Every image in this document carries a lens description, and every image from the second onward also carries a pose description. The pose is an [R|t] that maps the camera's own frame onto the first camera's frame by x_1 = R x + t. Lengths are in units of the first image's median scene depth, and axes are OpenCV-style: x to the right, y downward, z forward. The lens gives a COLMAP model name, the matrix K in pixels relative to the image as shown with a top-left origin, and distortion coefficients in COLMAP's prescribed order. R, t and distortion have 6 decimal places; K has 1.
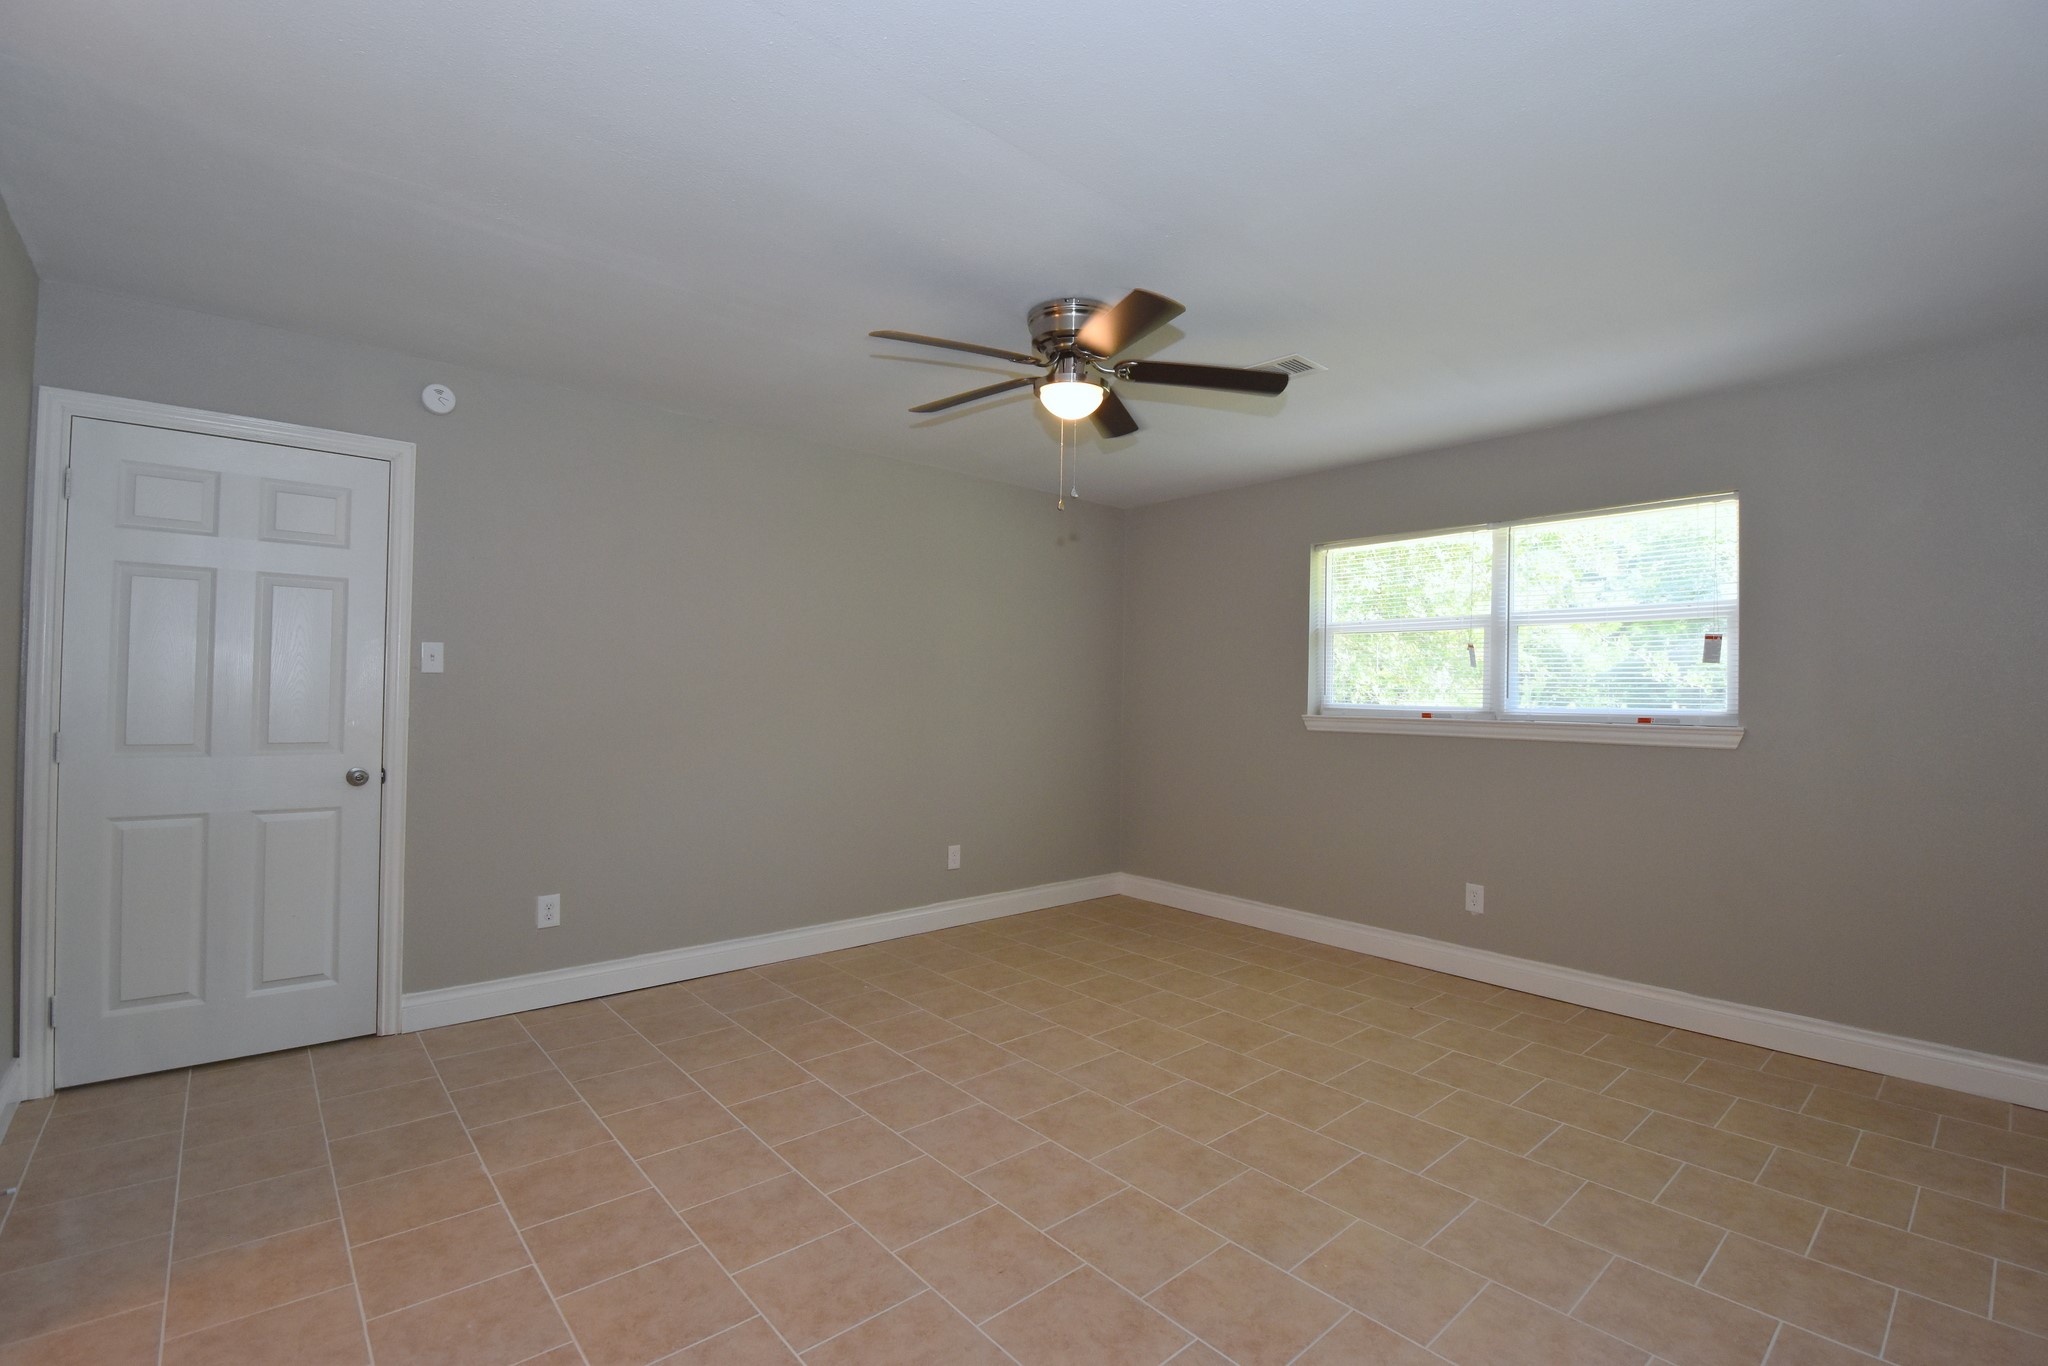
lens RADIAL K [[918.8, 0, 1035.4], [0, 918.8, 682.0], [0, 0, 1]] dist [-0.004093, -0.004931]
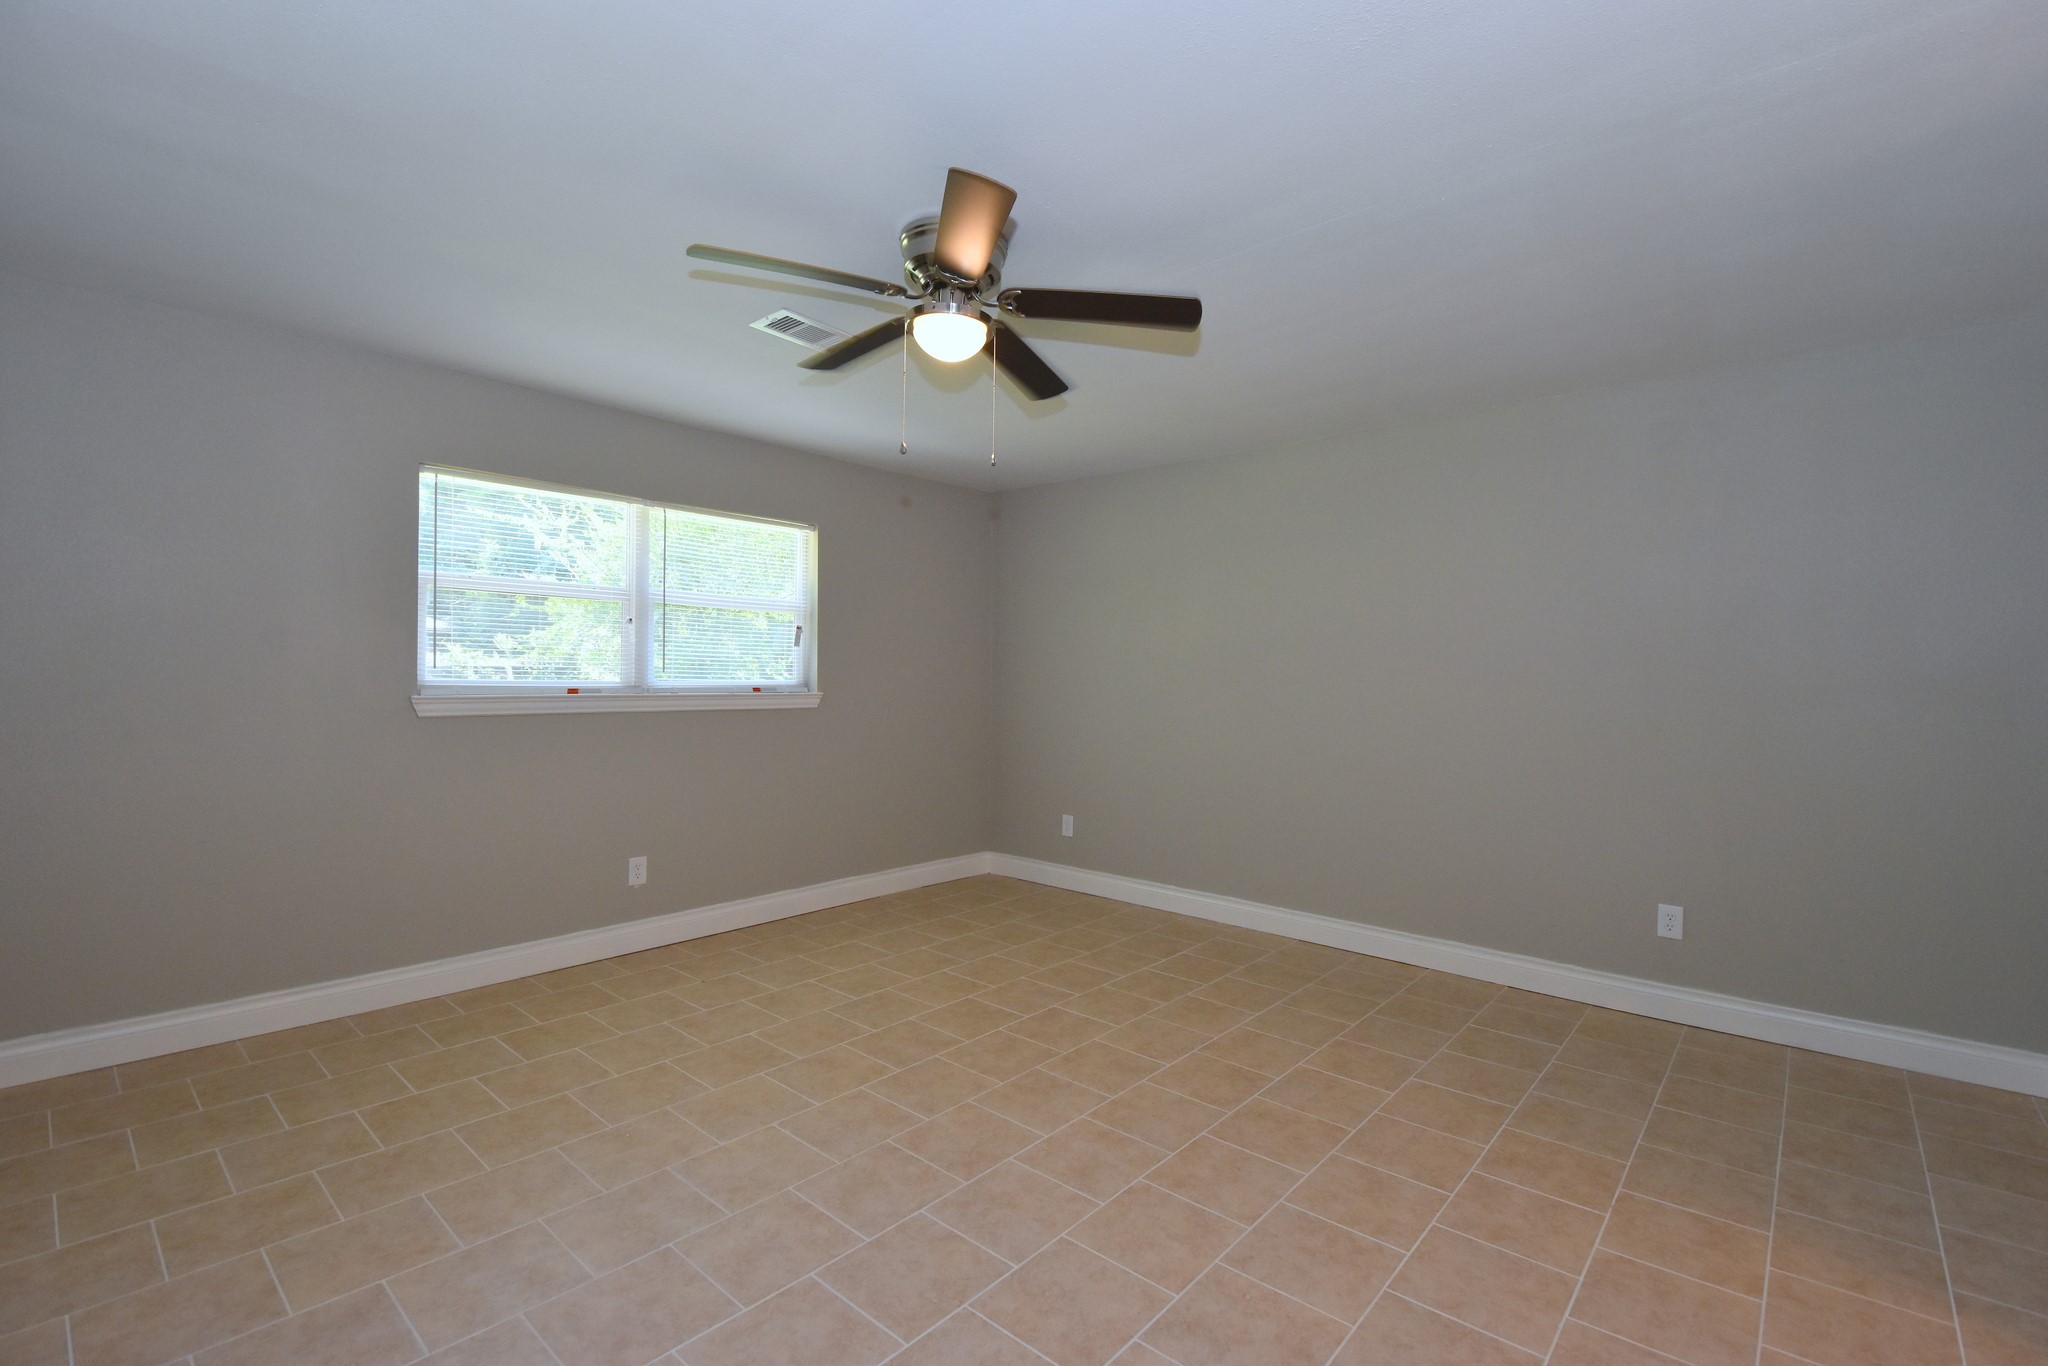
lens RADIAL K [[918.8, 0, 1037.6], [0, 918.8, 688.3], [0, 0, 1]] dist [-0.004093, -0.004931]
pose [[-0.150066, -0.027824, 0.988284, -0.683200], [-0.026909, 0.999349, 0.024049, -0.001429], [-0.988310, -0.022984, -0.150717, 0.855513]]
